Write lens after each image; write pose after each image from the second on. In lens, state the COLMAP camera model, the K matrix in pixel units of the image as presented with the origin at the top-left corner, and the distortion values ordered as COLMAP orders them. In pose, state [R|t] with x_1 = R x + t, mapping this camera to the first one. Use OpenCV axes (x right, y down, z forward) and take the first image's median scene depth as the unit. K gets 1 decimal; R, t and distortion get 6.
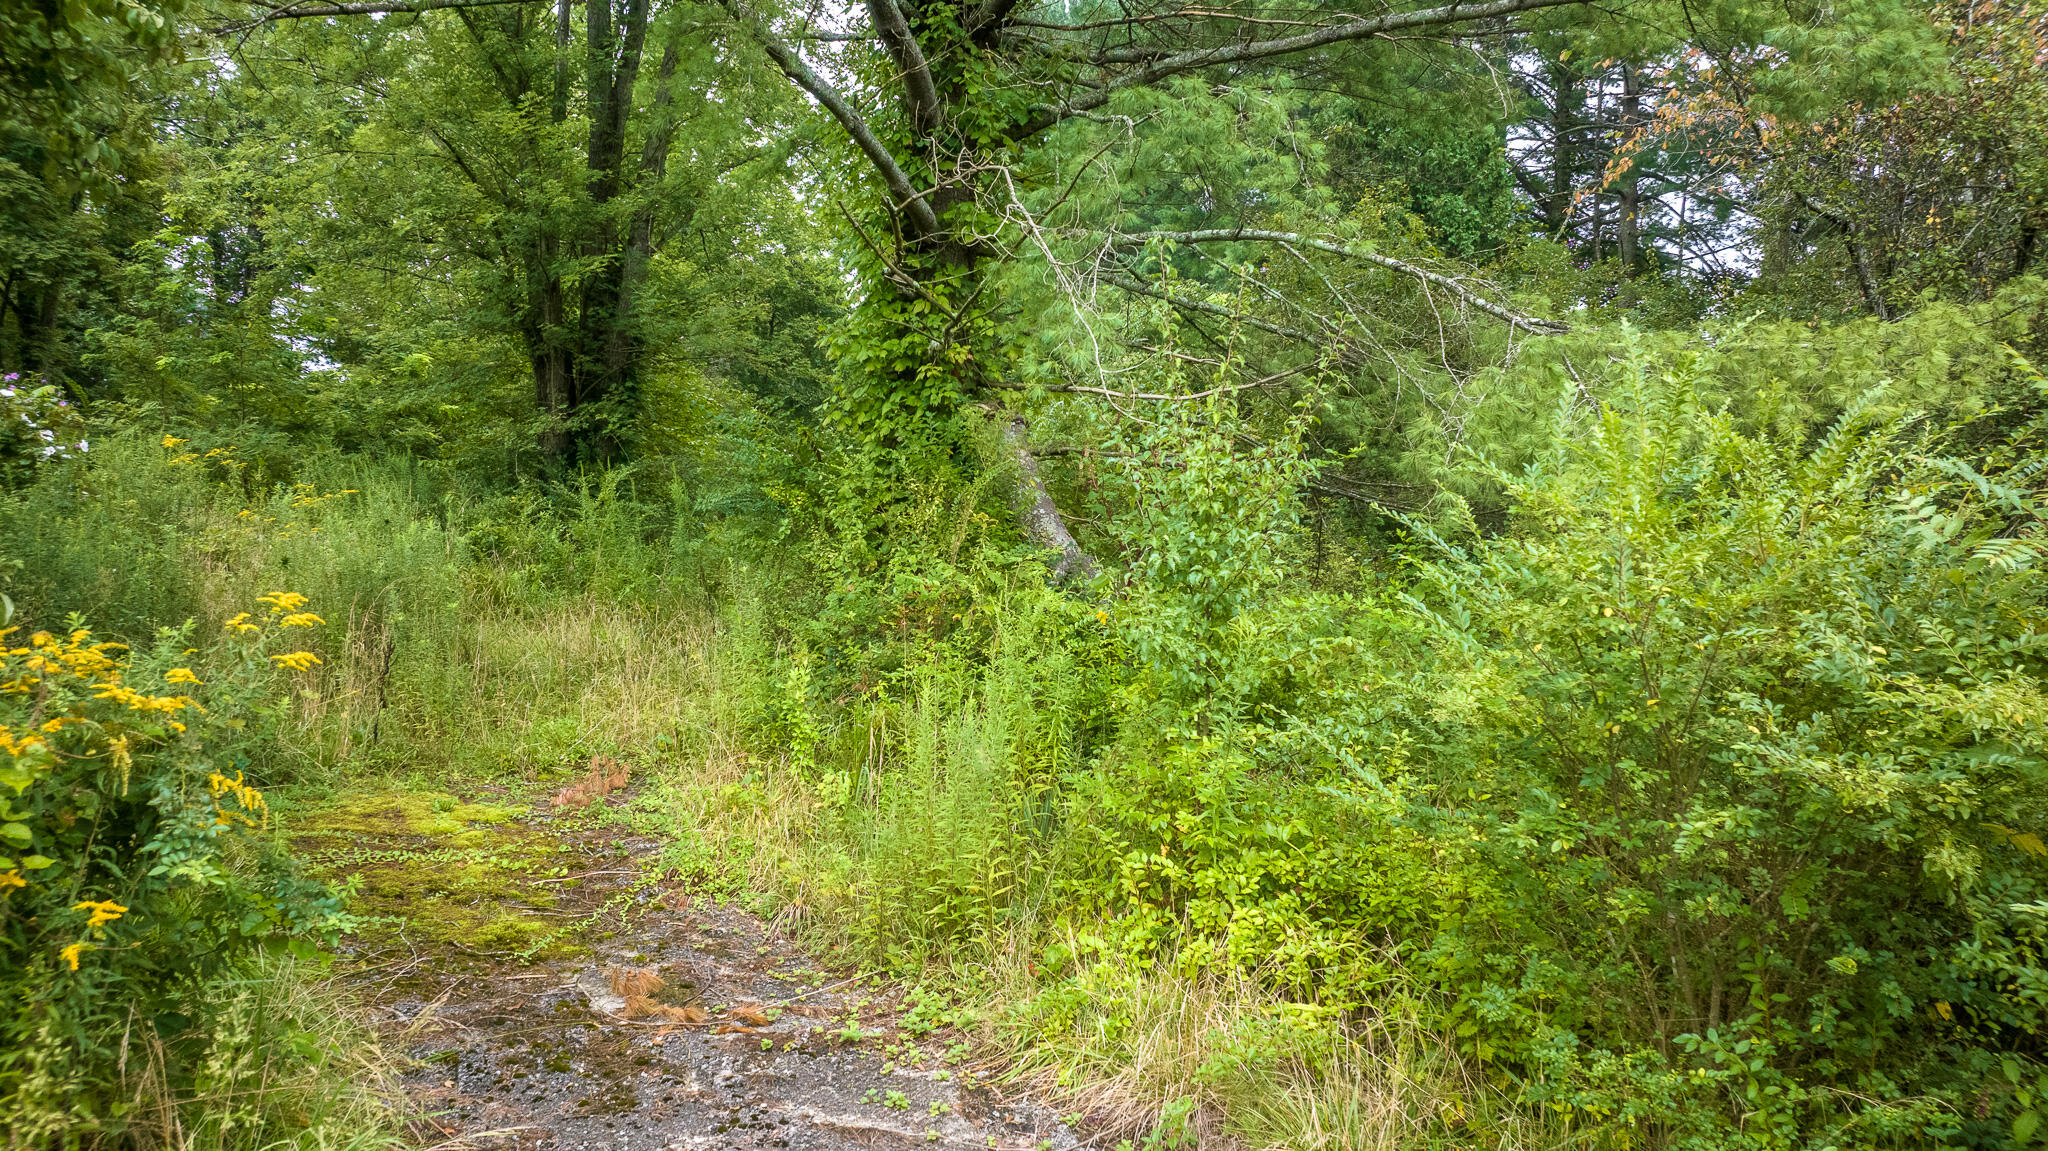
lens RADIAL K [[1441.0, 0, 1024.9], [0, 1441.0, 582.5], [0, 0, 1]] dist [-0.020676, 0.007786]
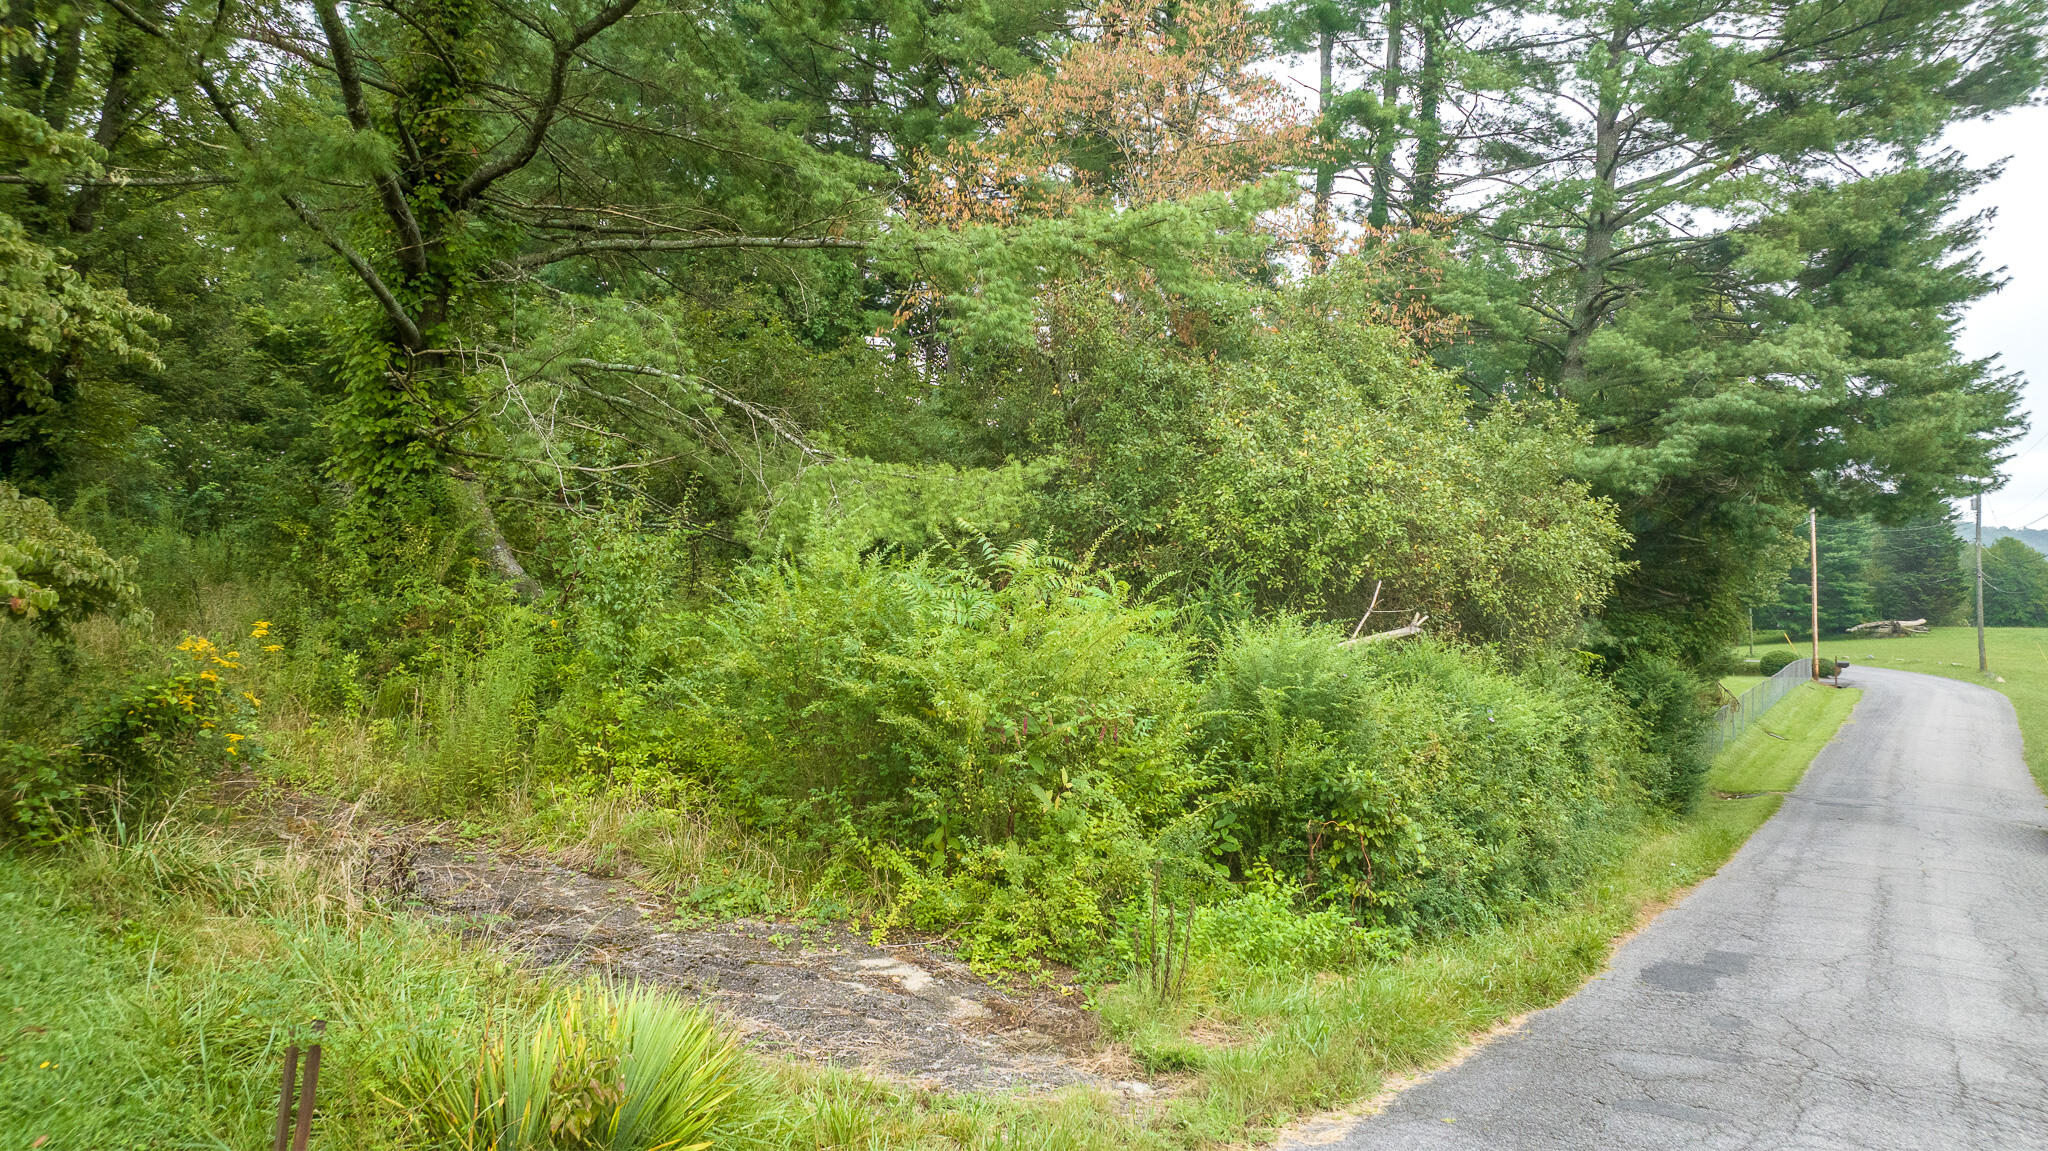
lens RADIAL K [[1441.0, 0, 1024.9], [0, 1441.0, 582.5], [0, 0, 1]] dist [-0.020676, 0.007786]
pose [[0.913799, 0.017146, 0.405804, -0.168849], [-0.019309, 0.999813, 0.001236, -0.049055], [-0.405707, -0.008965, 0.913959, -1.007471]]
